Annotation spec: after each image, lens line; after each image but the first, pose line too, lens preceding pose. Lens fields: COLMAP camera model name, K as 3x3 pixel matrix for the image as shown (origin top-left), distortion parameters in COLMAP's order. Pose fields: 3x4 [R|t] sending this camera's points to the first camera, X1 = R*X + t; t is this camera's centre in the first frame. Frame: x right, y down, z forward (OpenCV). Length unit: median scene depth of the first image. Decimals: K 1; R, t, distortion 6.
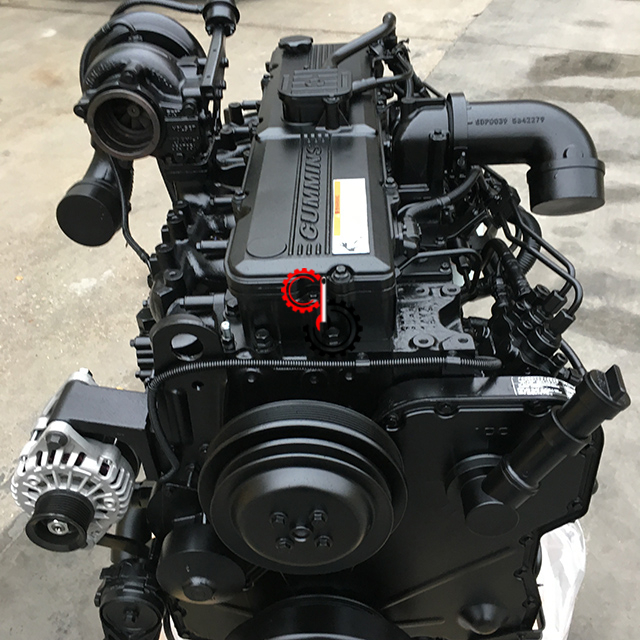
lens RADIAL K [[727.6, 0, 320.0], [0, 727.6, 320.0], [0, 0, 1]] dist [0.025550, 0.014970]
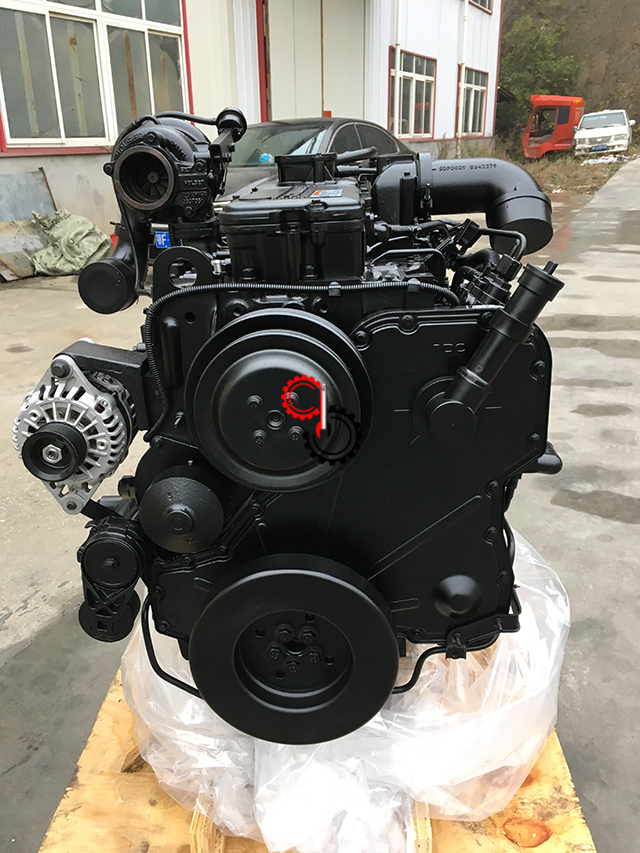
lens RADIAL K [[728.3, 0, 320.0], [0, 728.3, 426.5], [0, 0, 1]] dist [0.038006, -0.006976]
pose [[0.999743, 0.015646, -0.016396, 0.043800], [-0.019549, 0.961353, -0.274625, 0.443711], [0.011465, 0.274875, 0.961412, -0.033043]]
